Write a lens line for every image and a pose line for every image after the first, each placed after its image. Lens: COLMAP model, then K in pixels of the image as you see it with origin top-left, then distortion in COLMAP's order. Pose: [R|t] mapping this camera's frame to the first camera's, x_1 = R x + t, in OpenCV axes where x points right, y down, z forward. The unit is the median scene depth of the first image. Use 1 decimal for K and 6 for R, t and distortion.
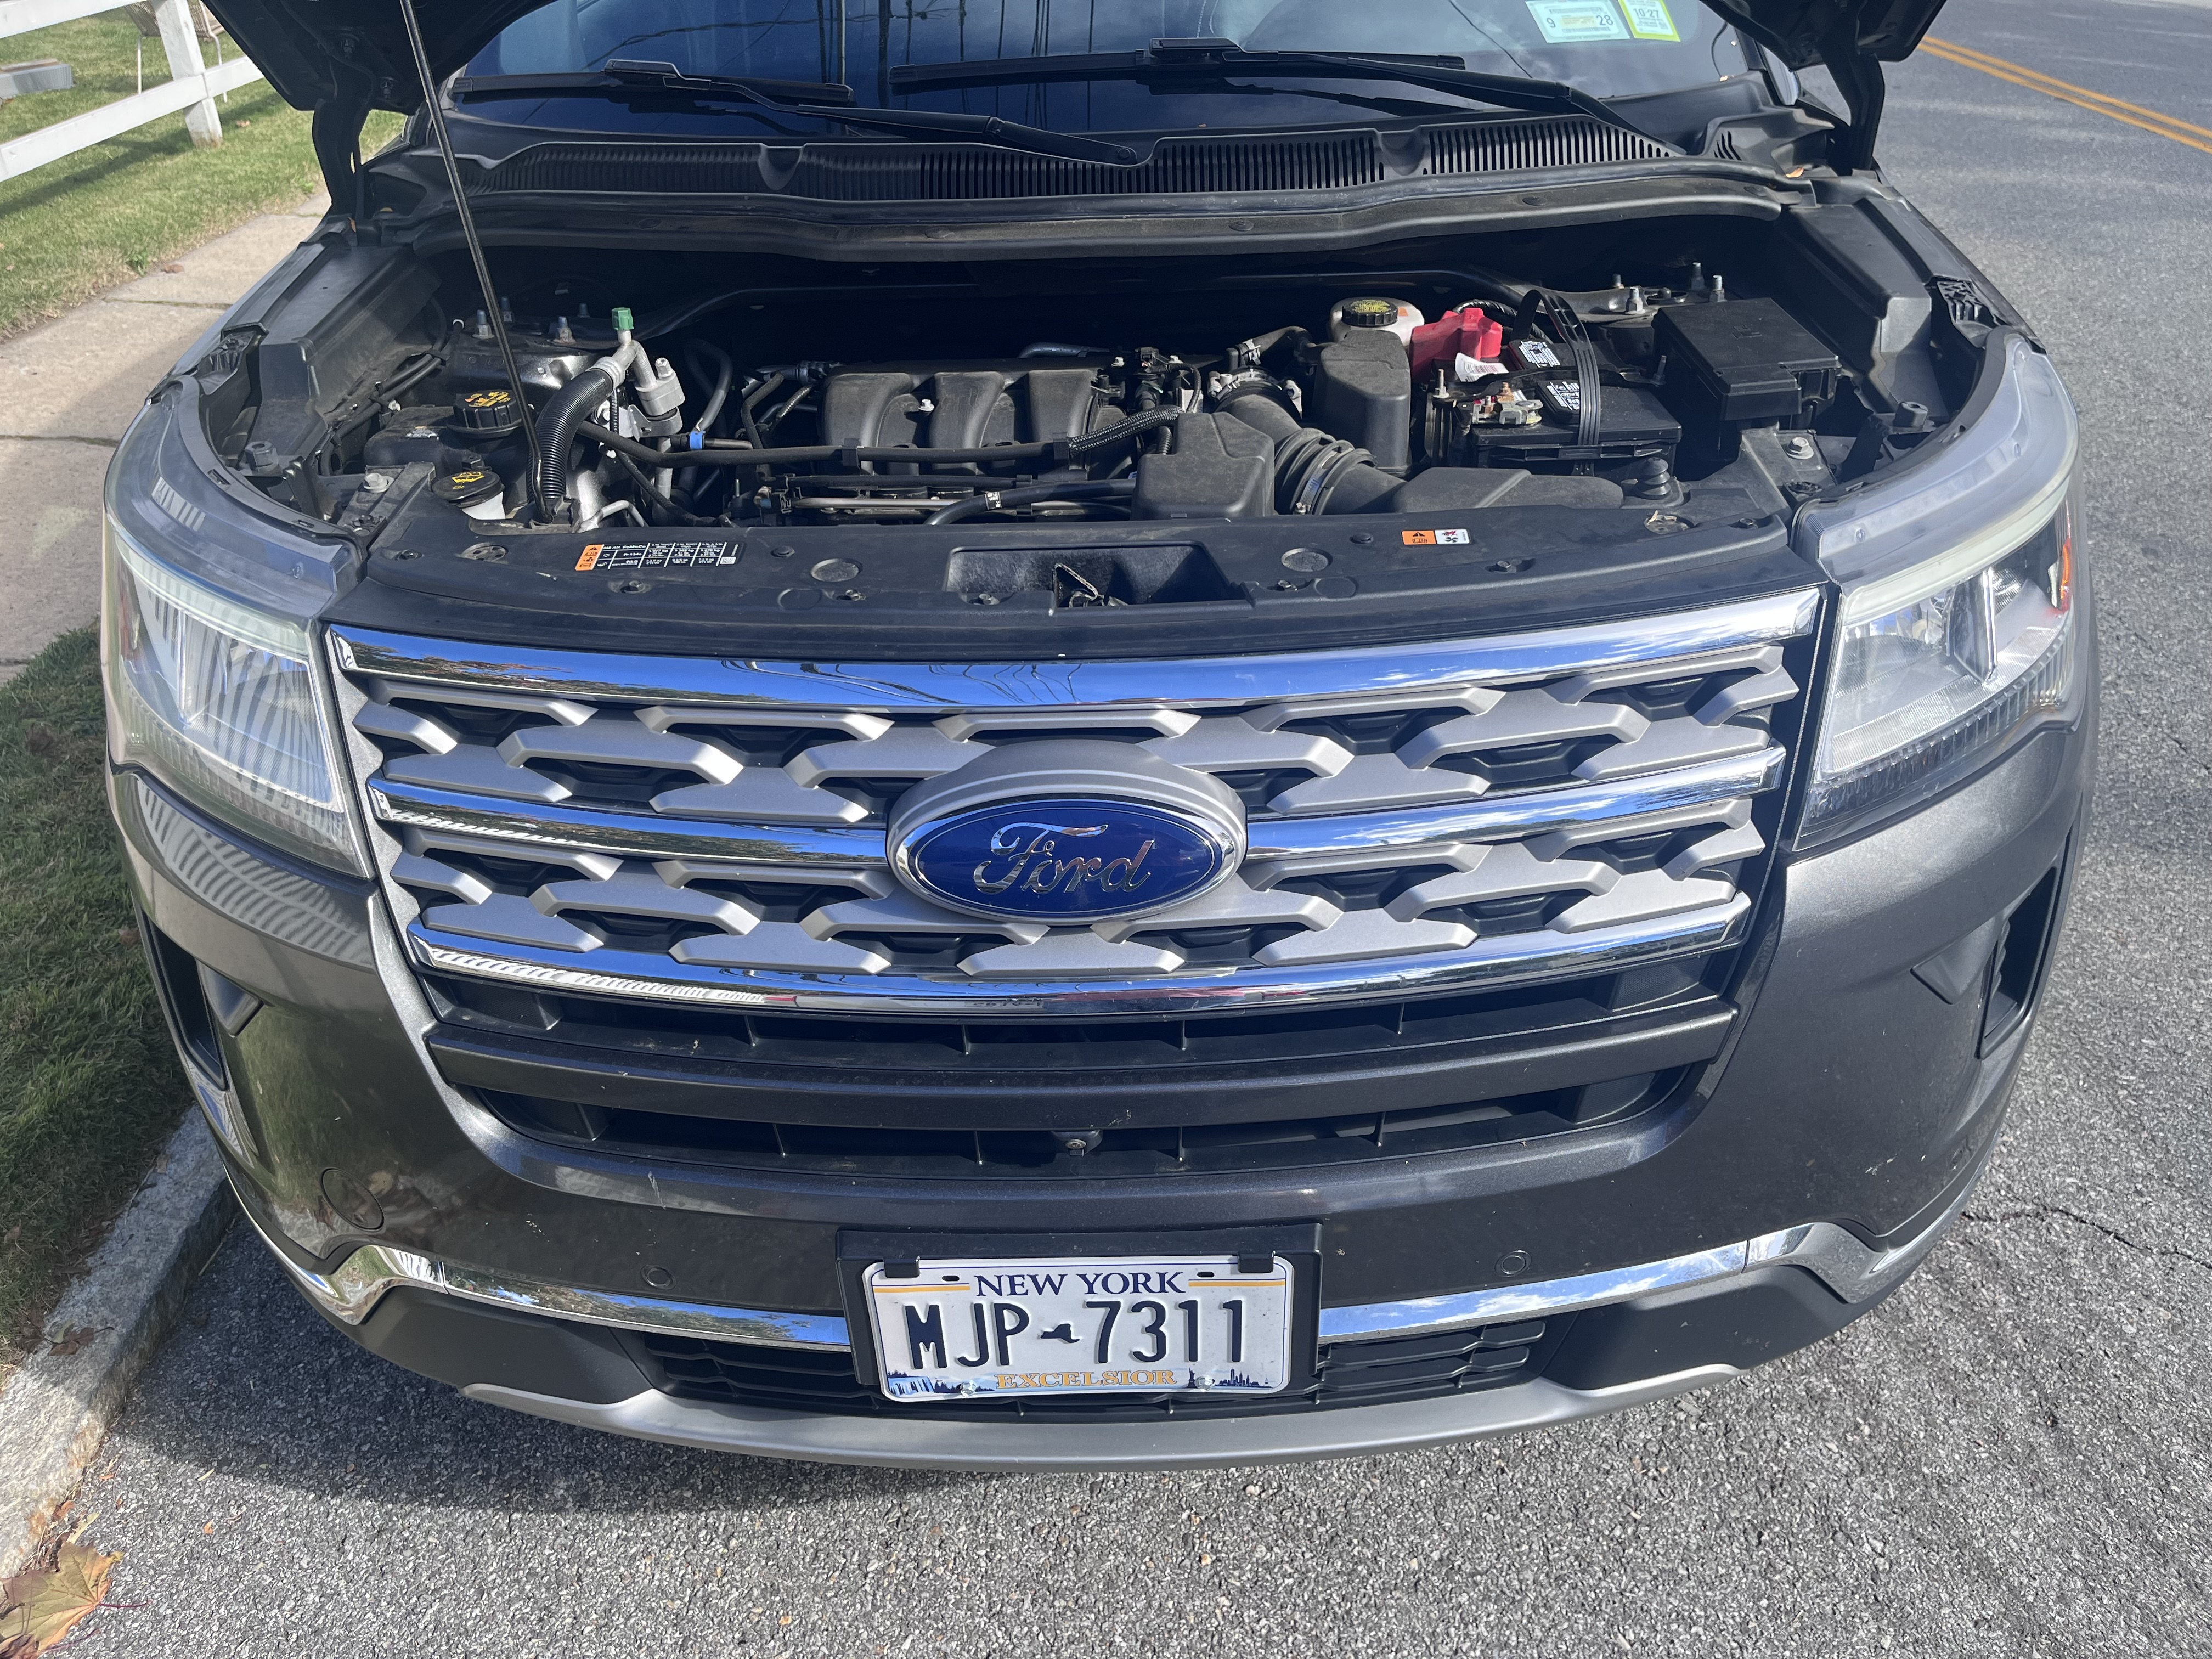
lens RADIAL K [[1655.2, 0, 1106.0], [0, 1655.2, 829.5], [0, 0, 1]] dist [0.068318, -0.084138]
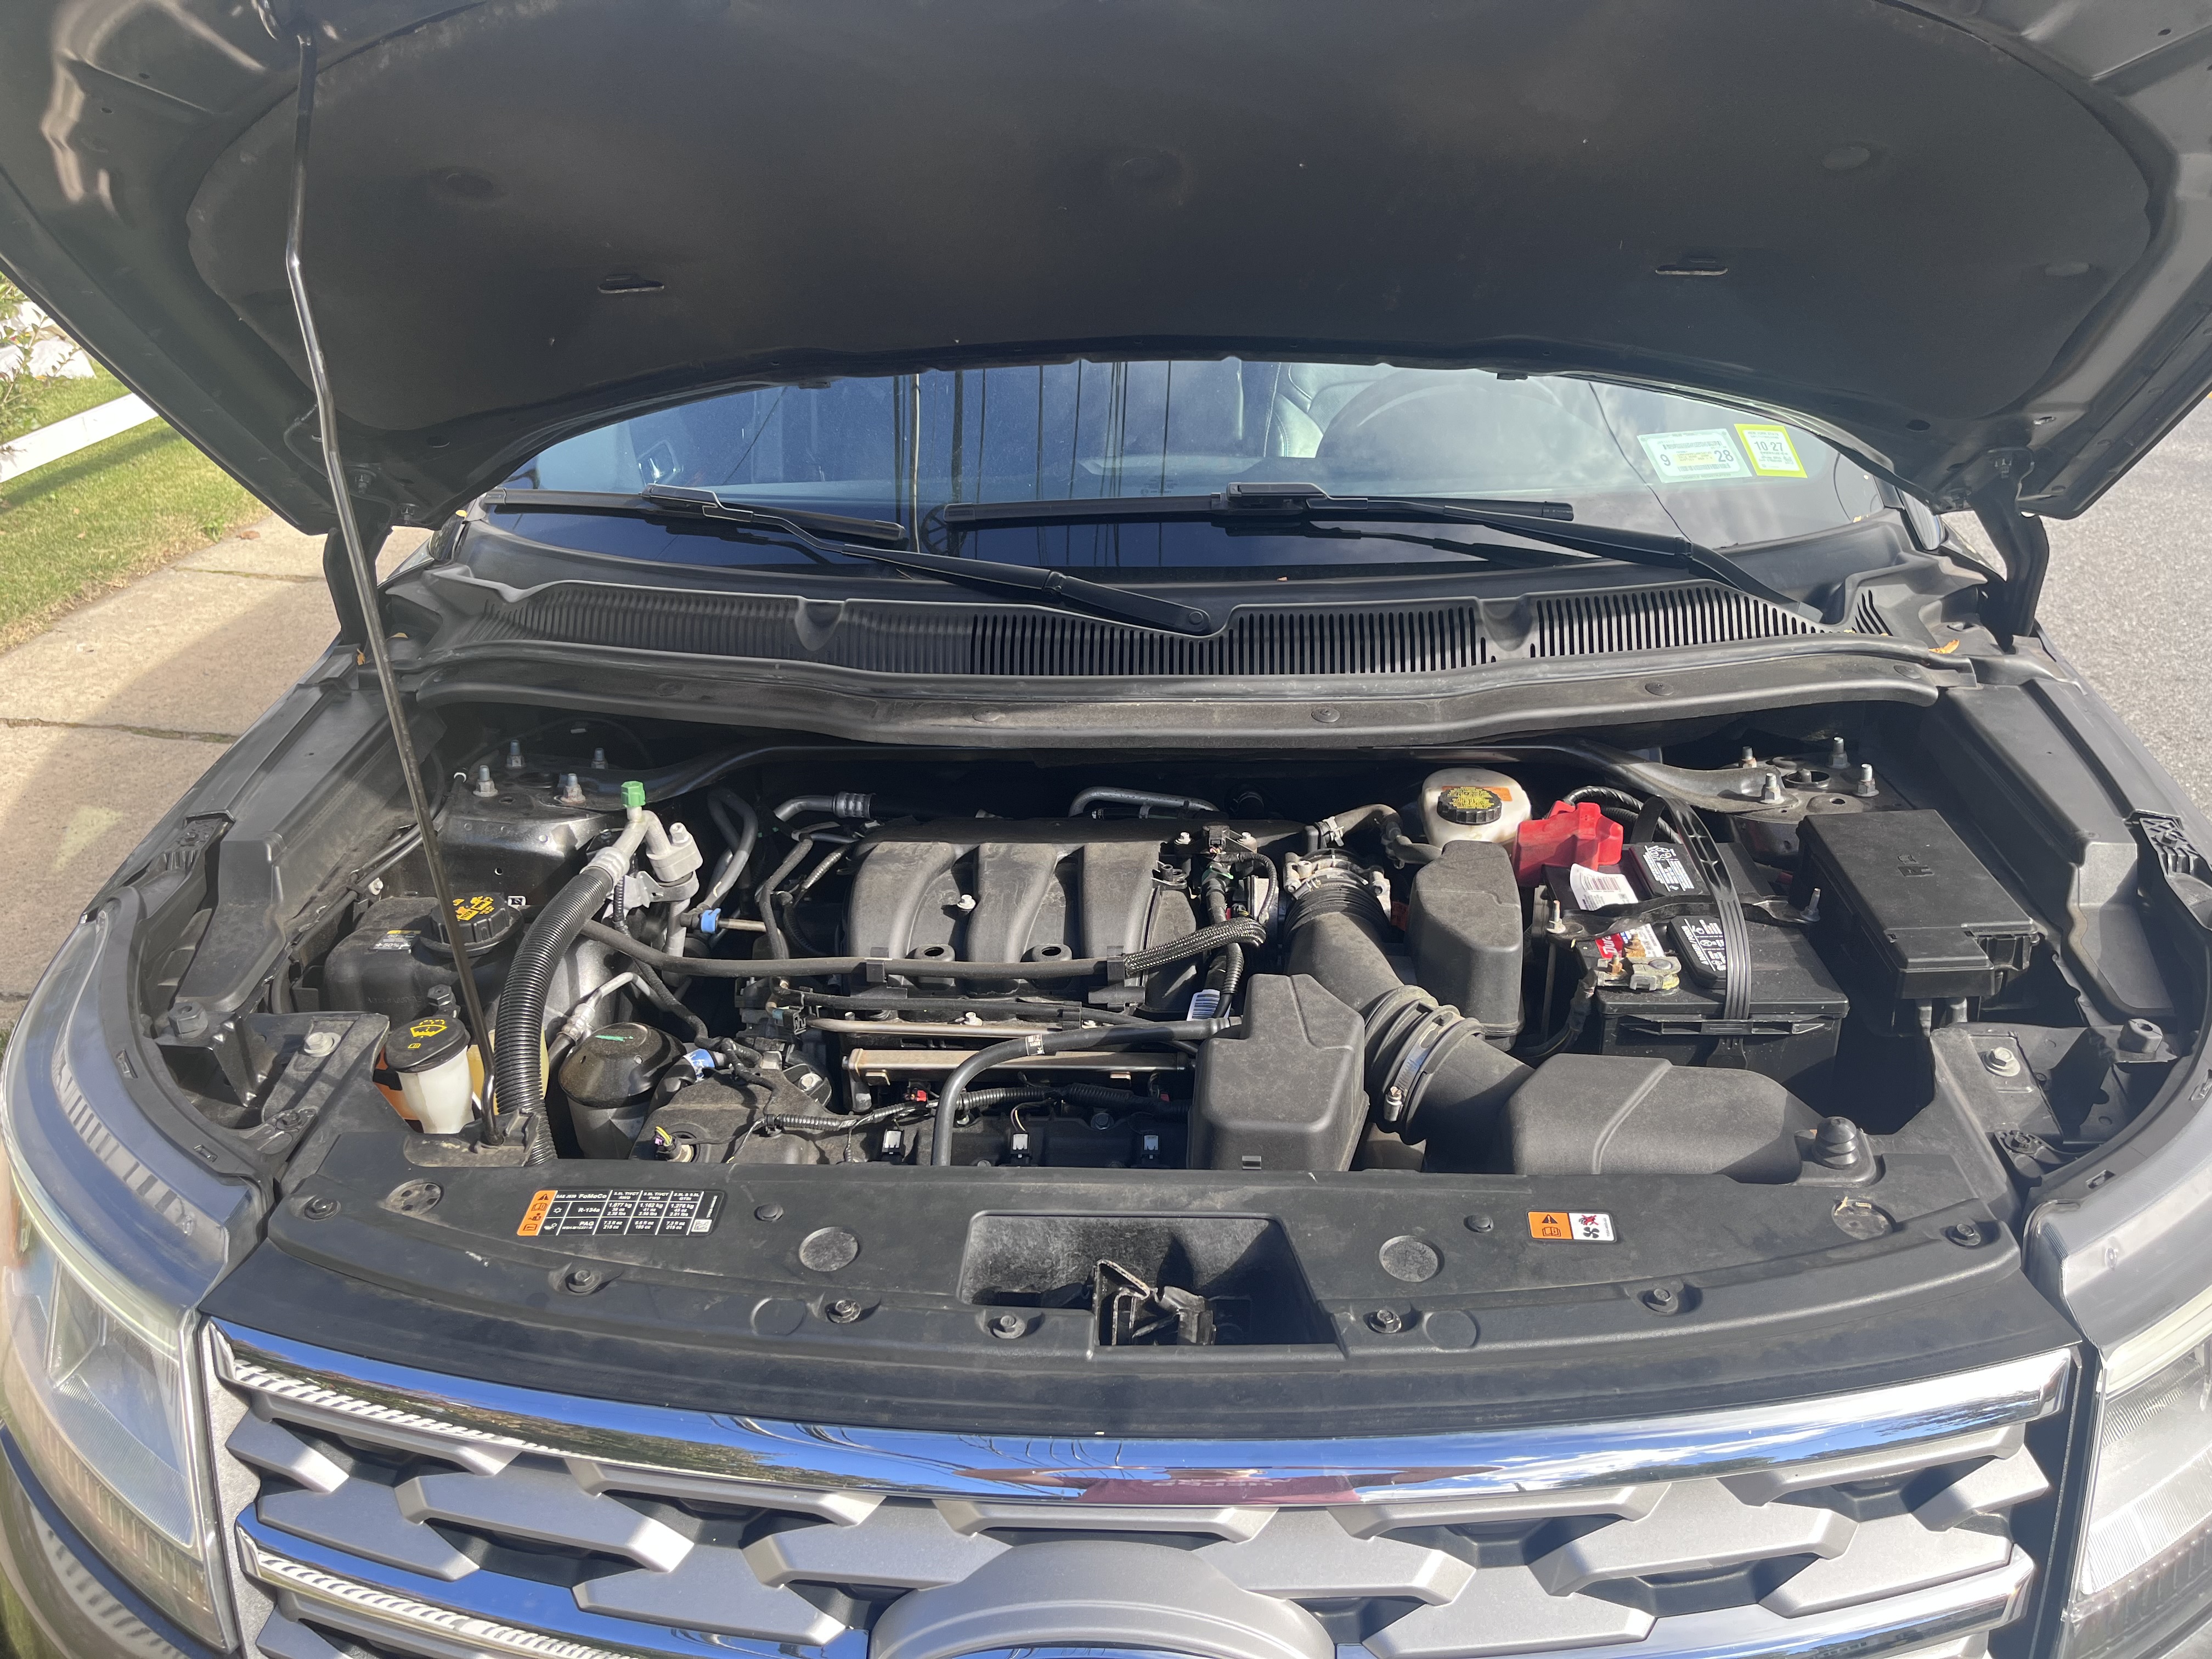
lens RADIAL K [[1655.2, 0, 1106.0], [0, 1655.2, 829.5], [0, 0, 1]] dist [0.068318, -0.084138]
pose [[0.998974, 0.026783, -0.036512, -0.002143], [-0.030709, 0.993278, -0.111606, -0.199195], [0.033277, 0.112613, 0.993082, 0.123171]]
